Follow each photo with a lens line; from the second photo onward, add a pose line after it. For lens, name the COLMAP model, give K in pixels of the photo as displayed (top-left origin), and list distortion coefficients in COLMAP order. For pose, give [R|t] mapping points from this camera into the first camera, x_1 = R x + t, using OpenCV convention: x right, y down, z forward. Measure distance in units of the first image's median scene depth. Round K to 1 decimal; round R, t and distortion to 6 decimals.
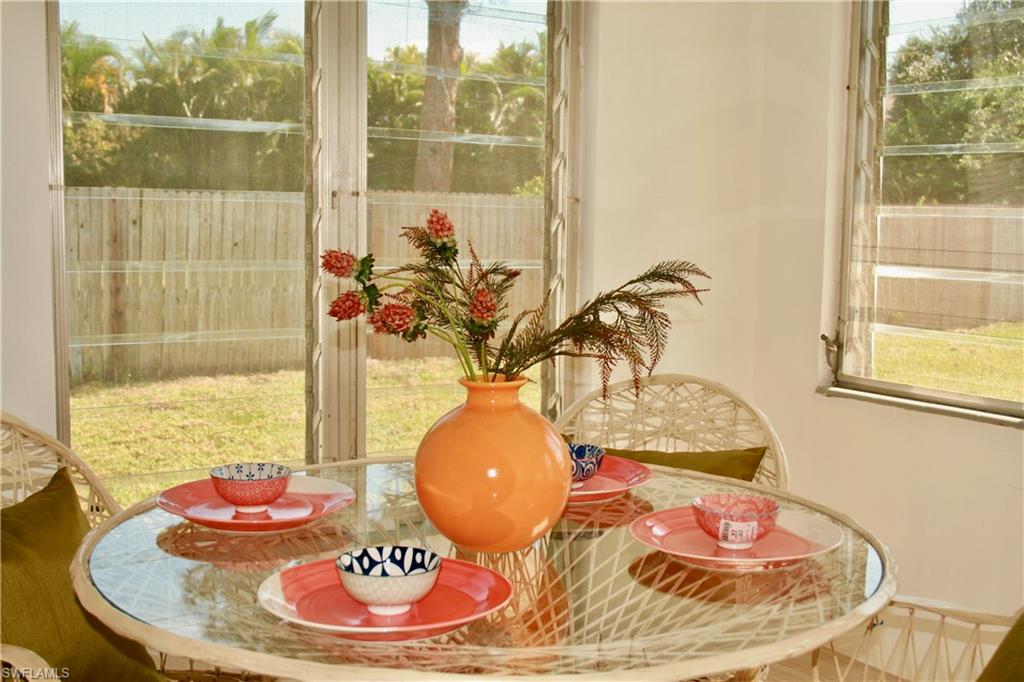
lens RADIAL K [[1297.9, 0, 514.2], [0, 1297.9, 338.9], [0, 0, 1]] dist [-0.041977, 0.000000]
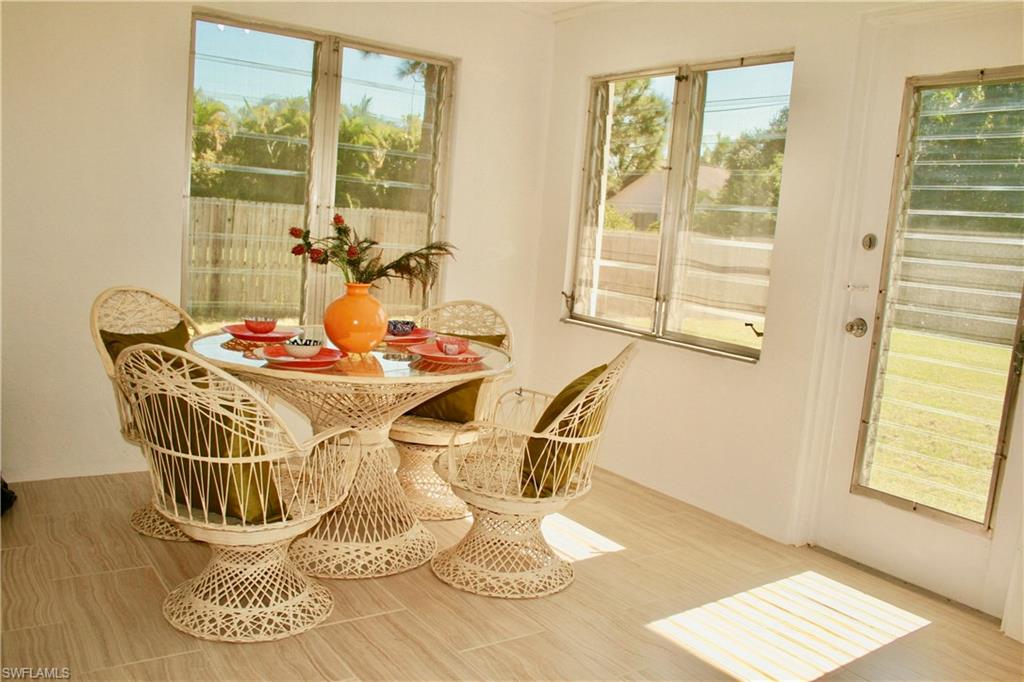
lens RADIAL K [[870.4, 0, 508.7], [0, 870.4, 348.3], [0, 0, 1]] dist [-0.143598, 0.103335]
pose [[0.997803, 0.057655, 0.032644, 0.115050], [-0.058847, 0.997587, 0.036836, 0.039261], [-0.030442, -0.038676, 0.998788, -0.339936]]
